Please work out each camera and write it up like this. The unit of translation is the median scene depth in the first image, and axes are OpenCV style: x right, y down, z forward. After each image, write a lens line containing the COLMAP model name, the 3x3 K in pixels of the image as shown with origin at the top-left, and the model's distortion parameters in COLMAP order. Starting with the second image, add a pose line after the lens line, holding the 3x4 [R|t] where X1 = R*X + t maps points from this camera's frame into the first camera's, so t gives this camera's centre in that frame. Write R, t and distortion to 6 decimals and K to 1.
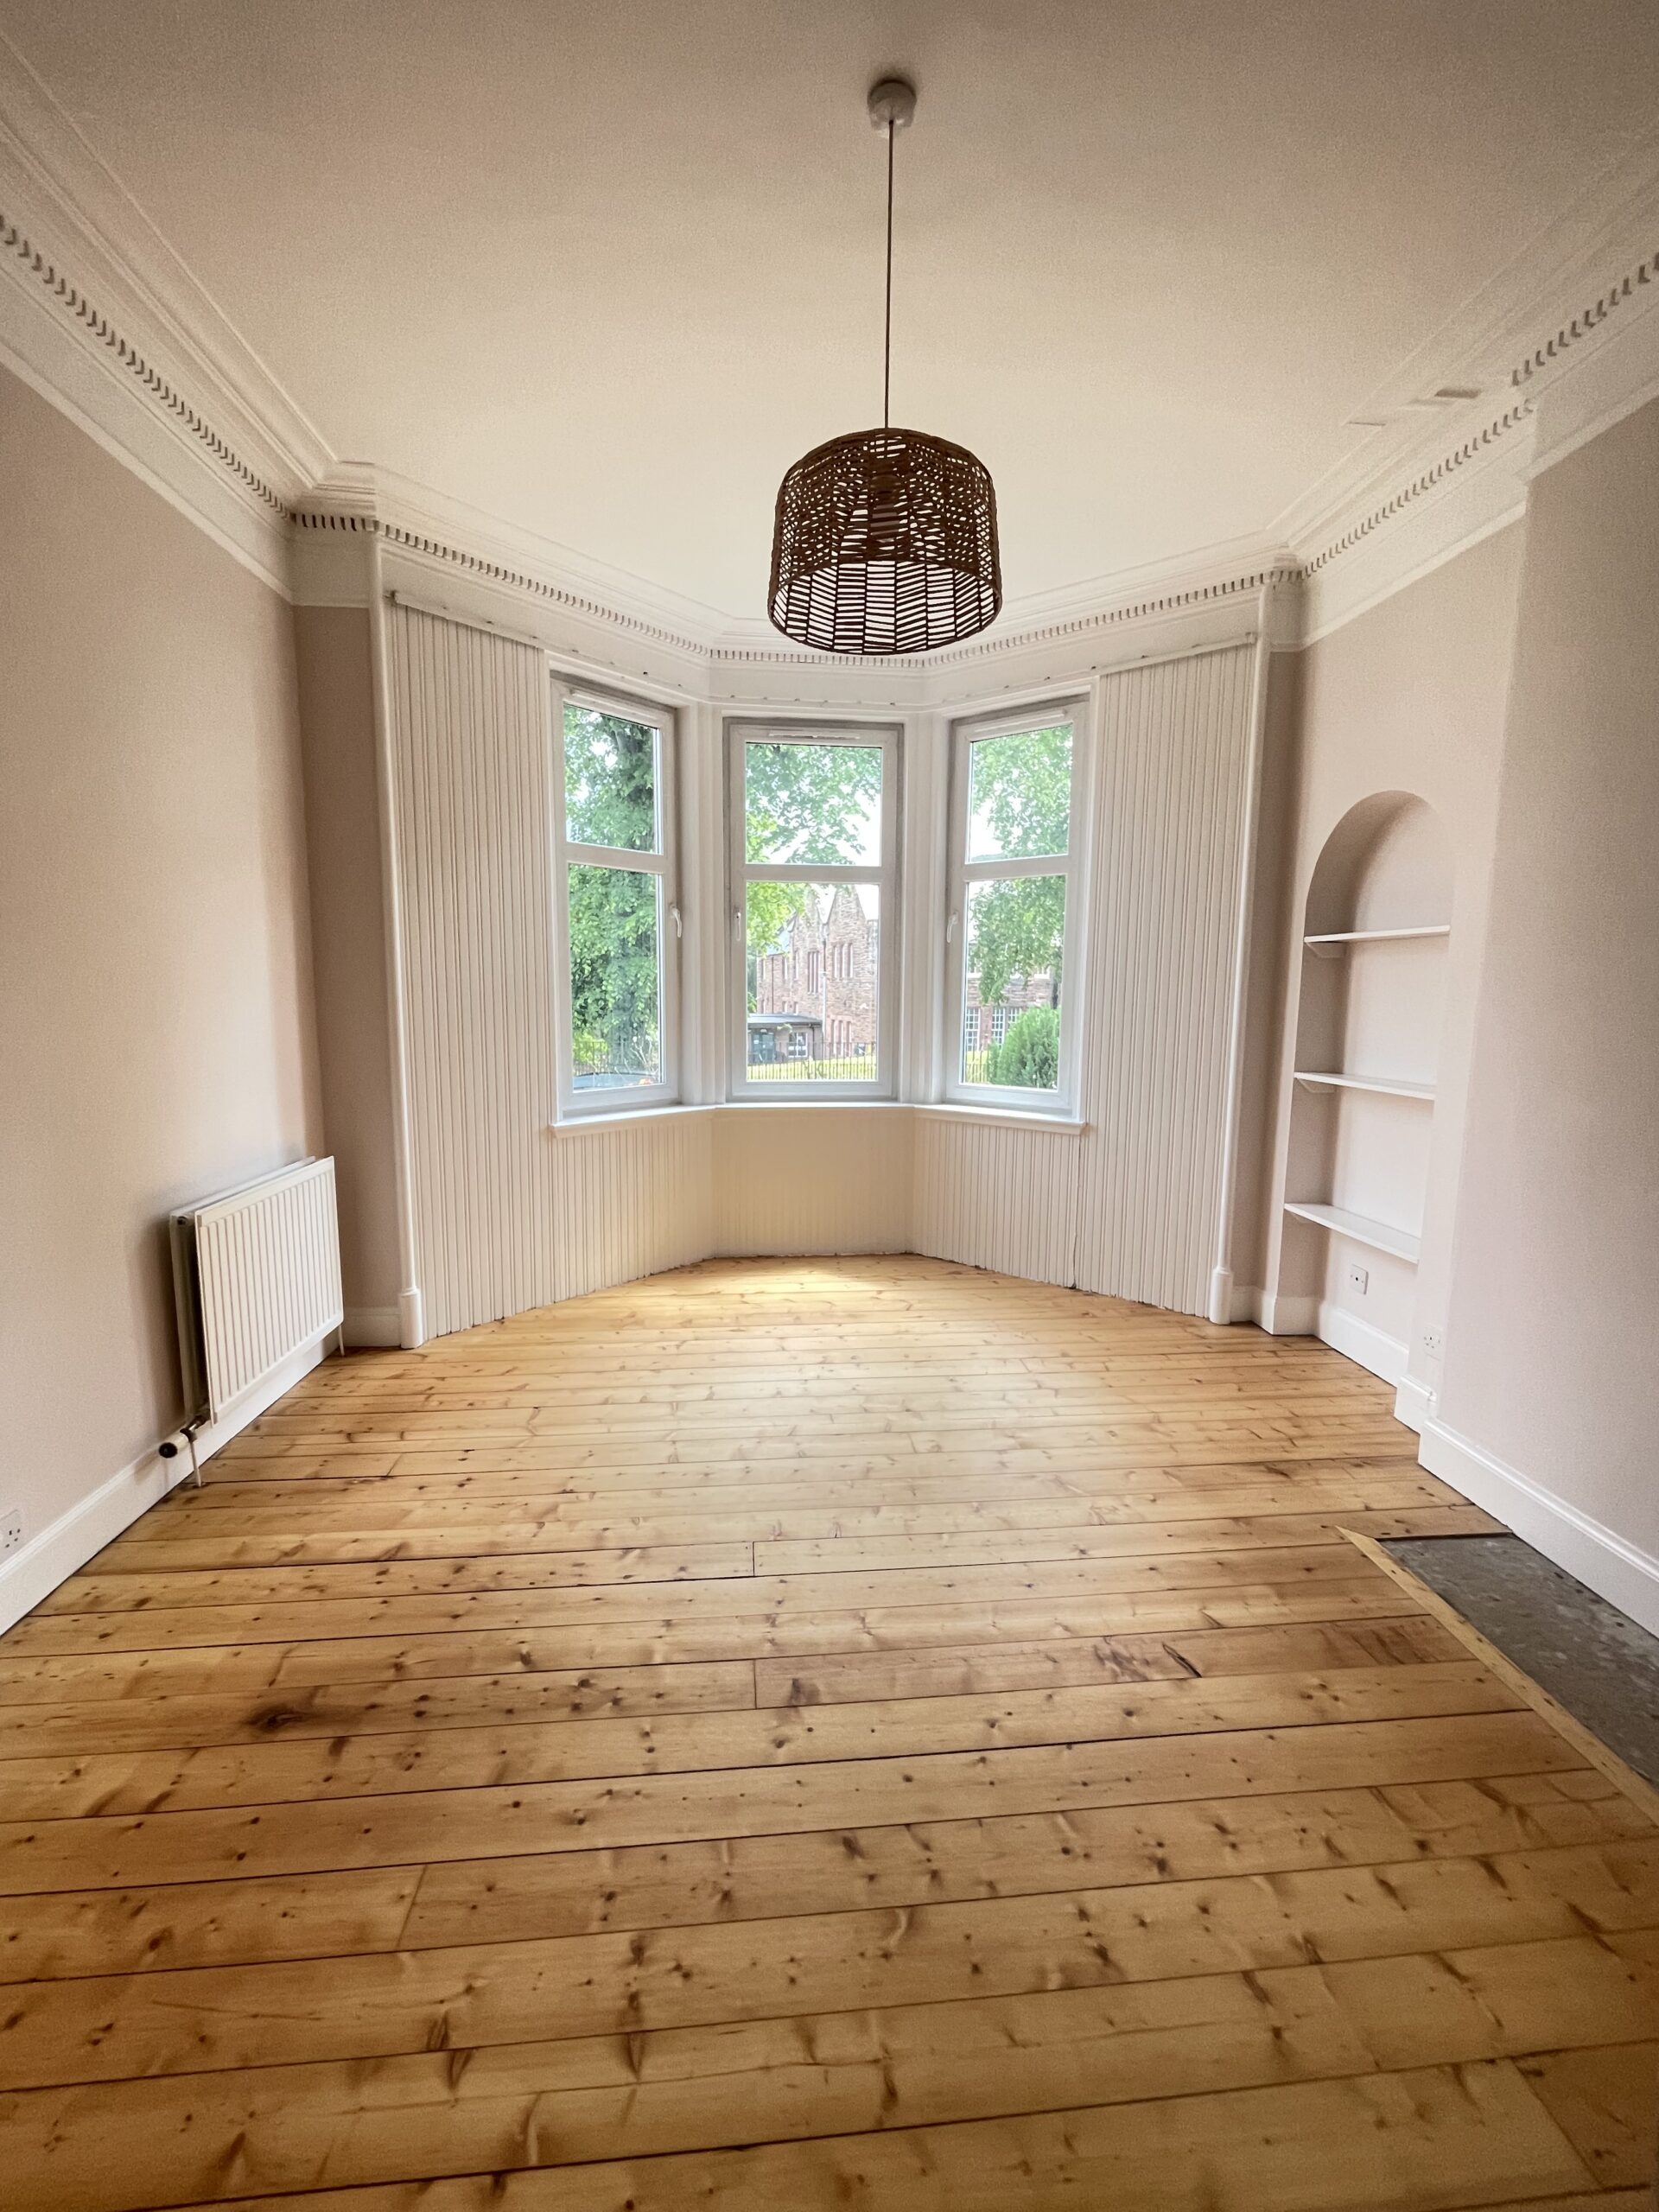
lens RADIAL K [[905.1, 0, 825.5], [0, 905.1, 1101.7], [0, 0, 1]] dist [0.000999, 0.000048]
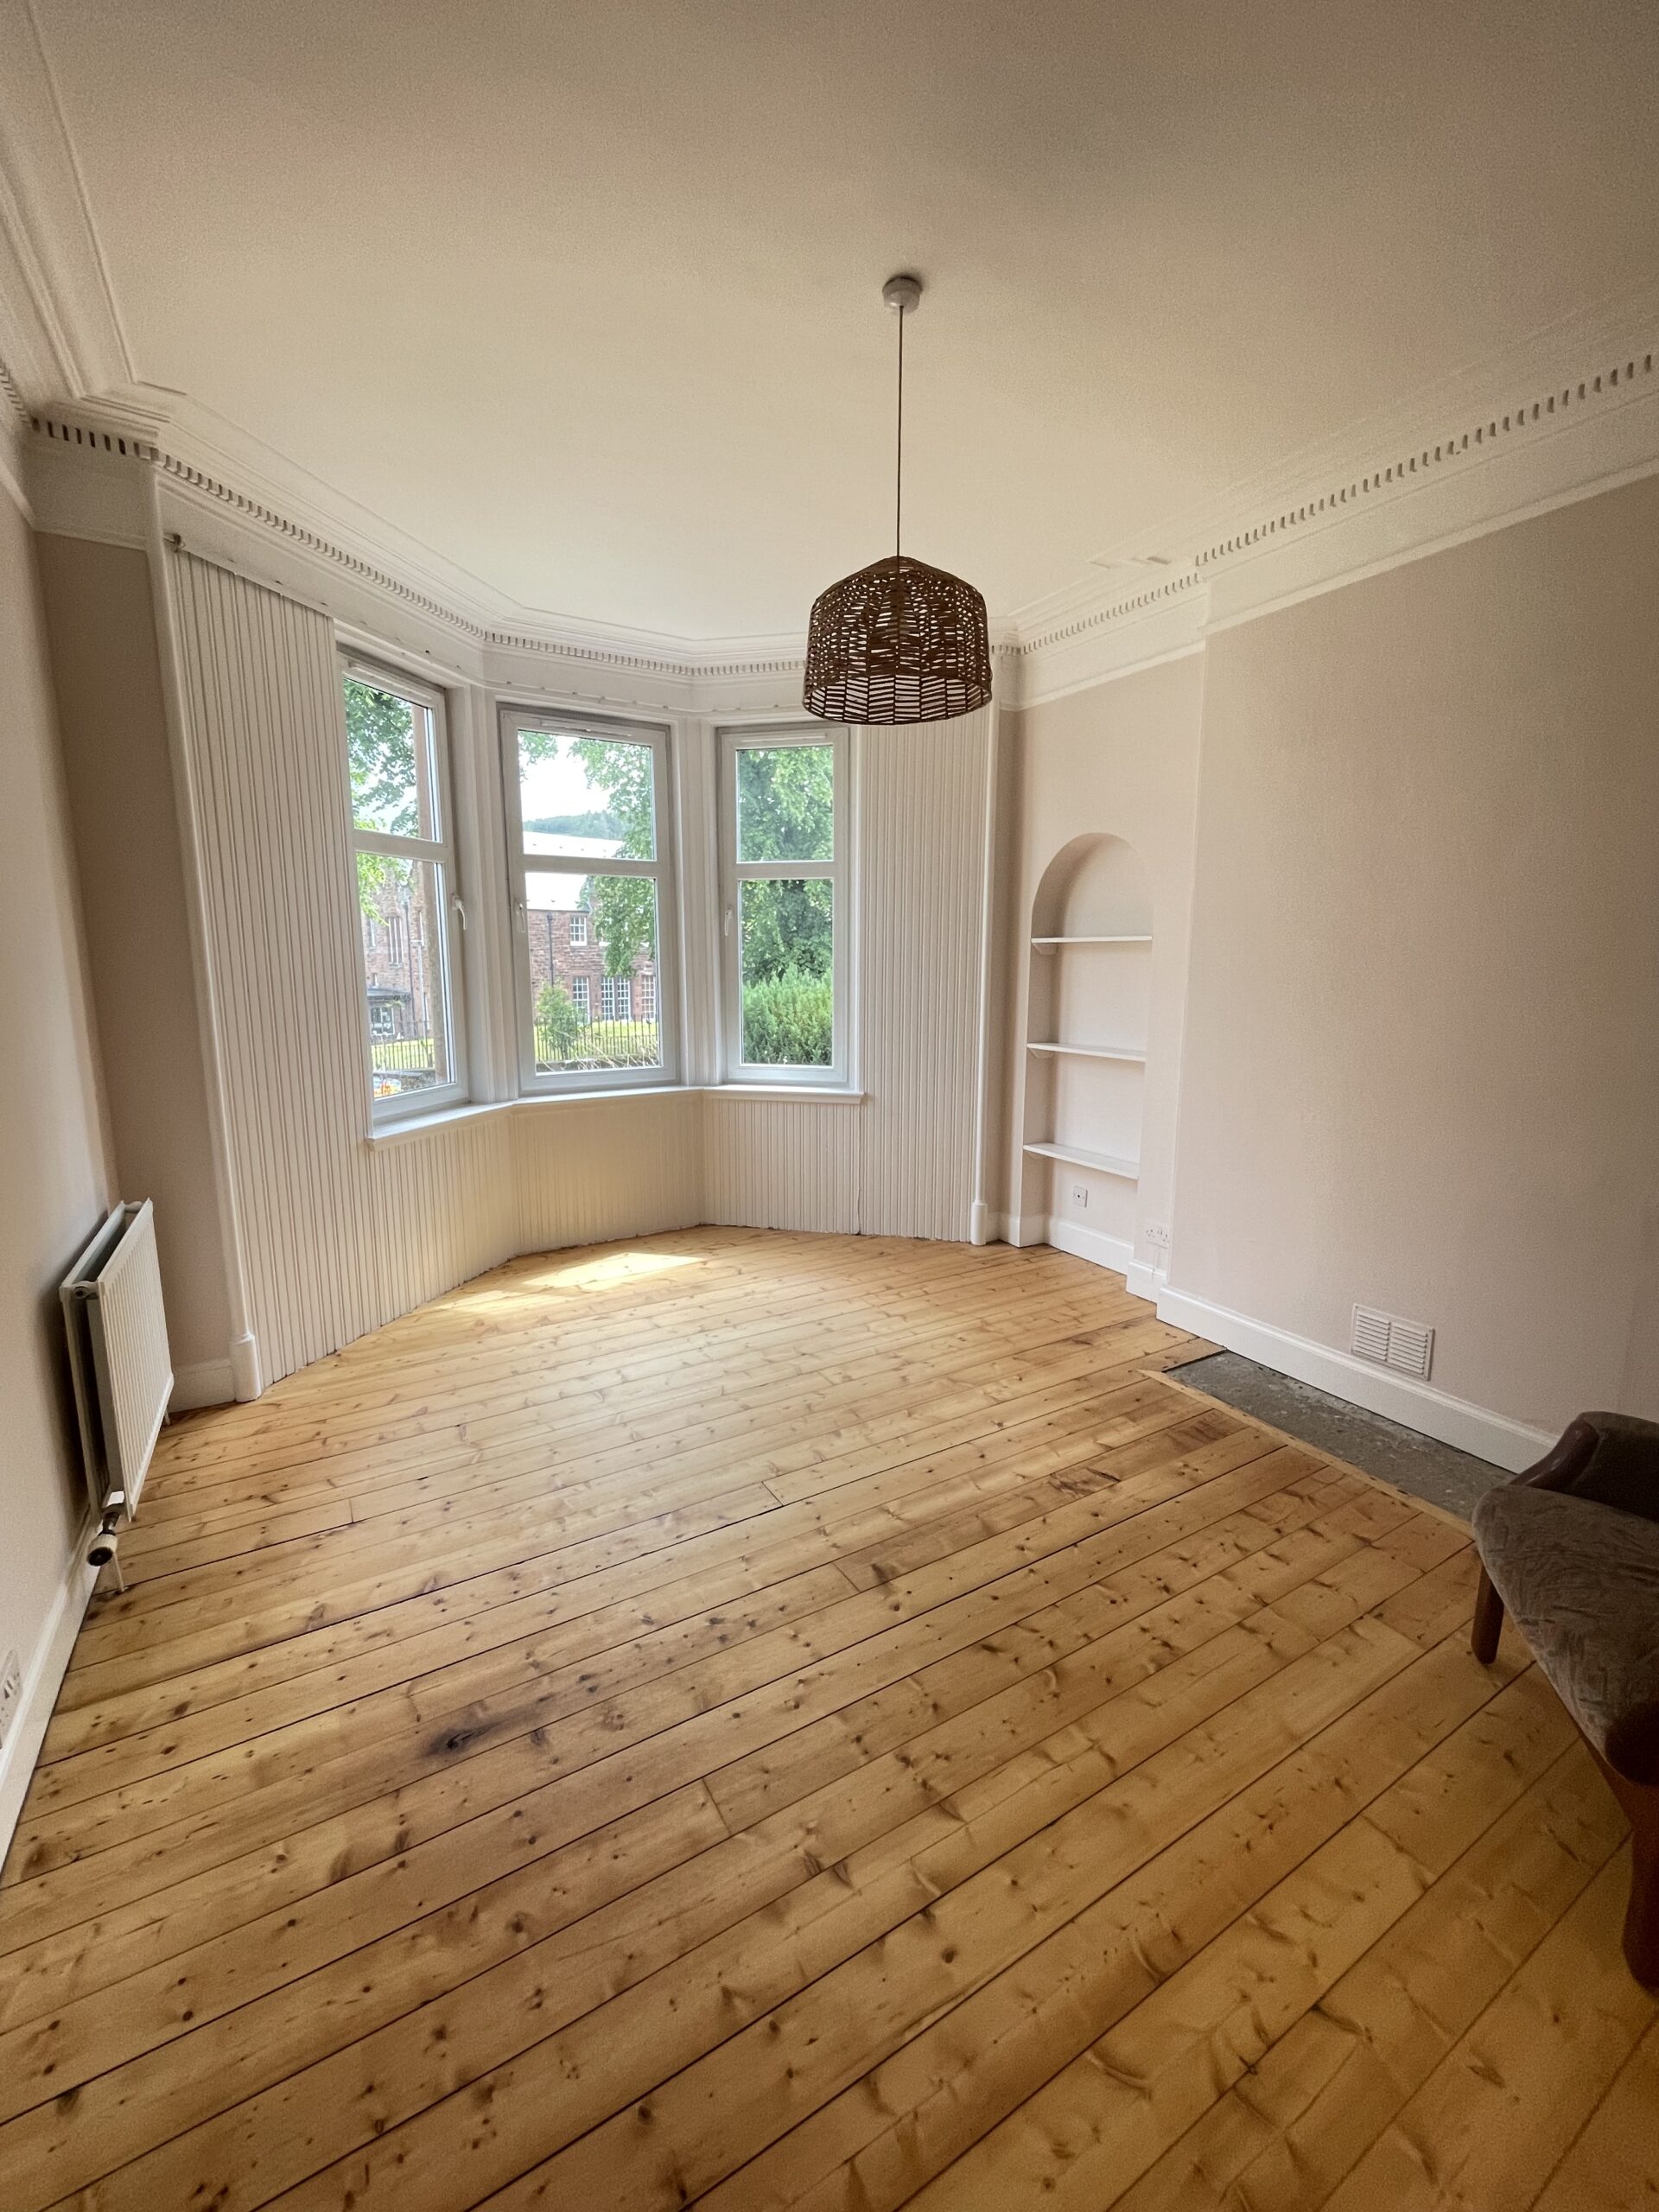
lens RADIAL K [[903.0, 0, 828.2], [0, 903.0, 1101.0], [0, 0, 1]] dist [-0.000094, 0.000430]
pose [[0.901335, -0.074924, 0.426592, -0.353499], [0.059196, 0.996992, 0.050031, -0.039005], [-0.429058, -0.019842, 0.903059, -0.051081]]
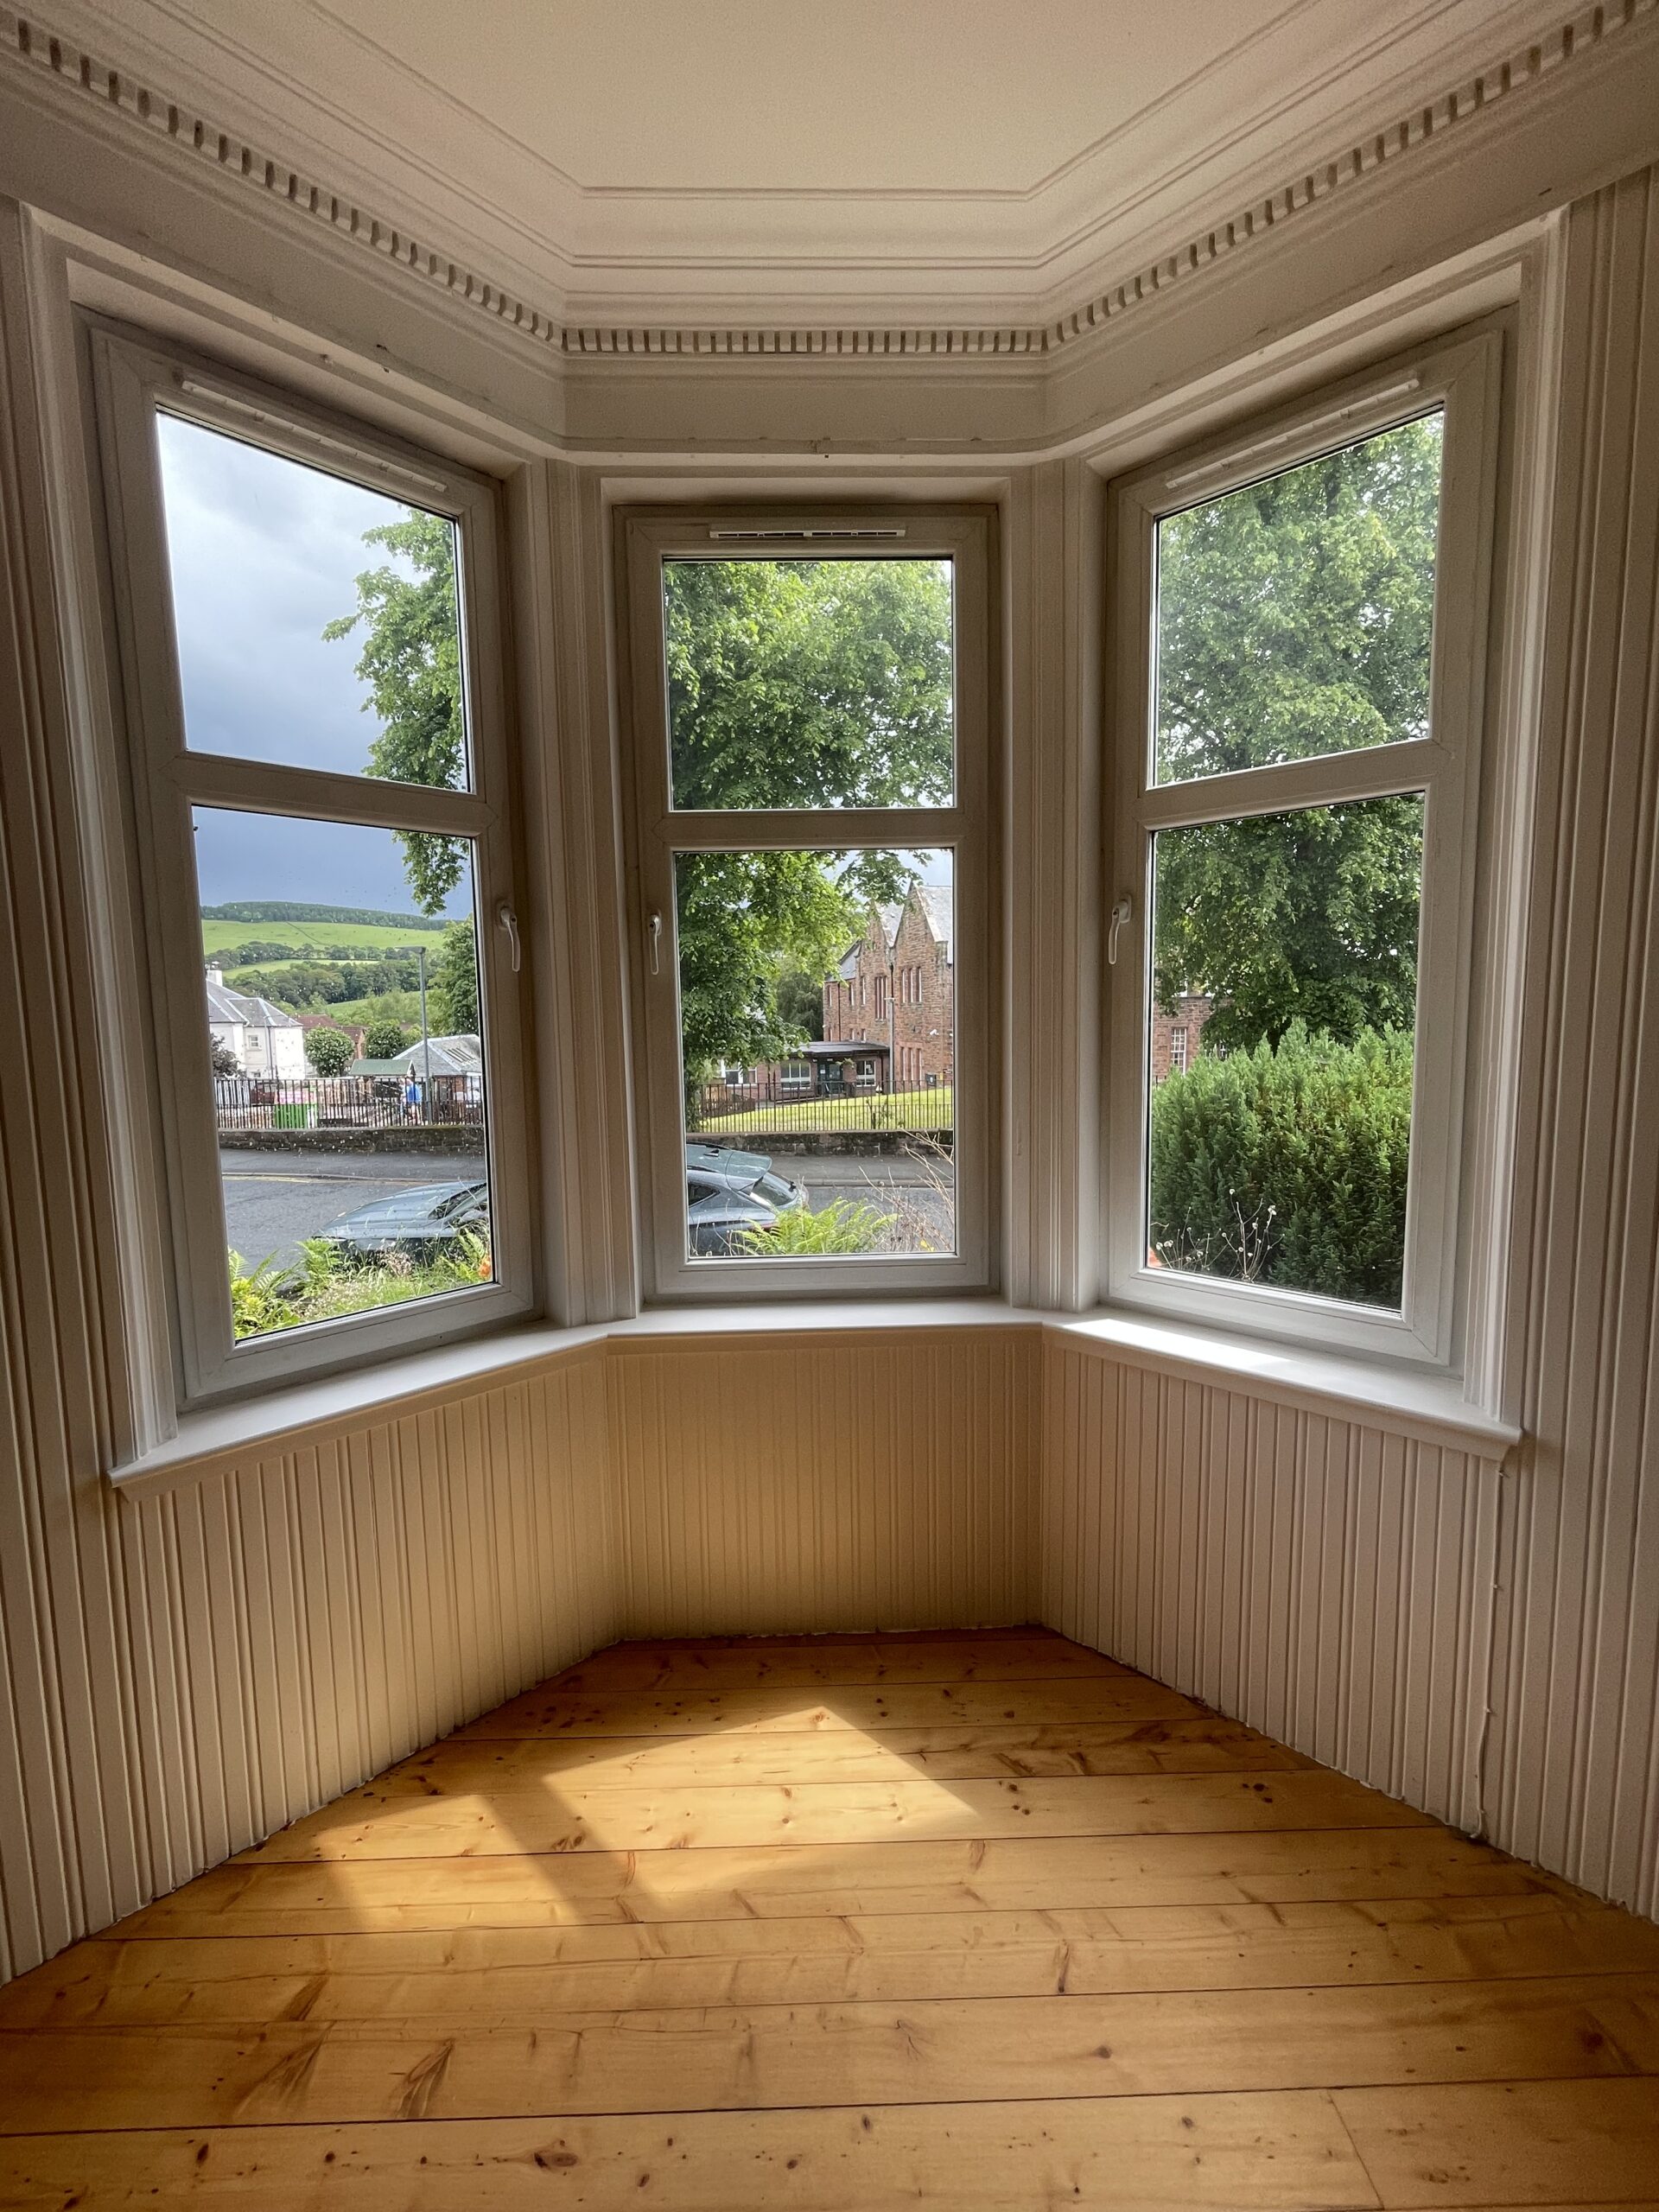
lens RADIAL K [[903.0, 0, 828.2], [0, 903.0, 1101.0], [0, 0, 1]] dist [-0.000094, 0.000430]
pose [[0.996868, -0.019783, -0.076563, 0.043003], [0.017680, 0.999450, -0.028057, -0.149819], [0.077076, 0.026615, 0.996670, 0.830976]]
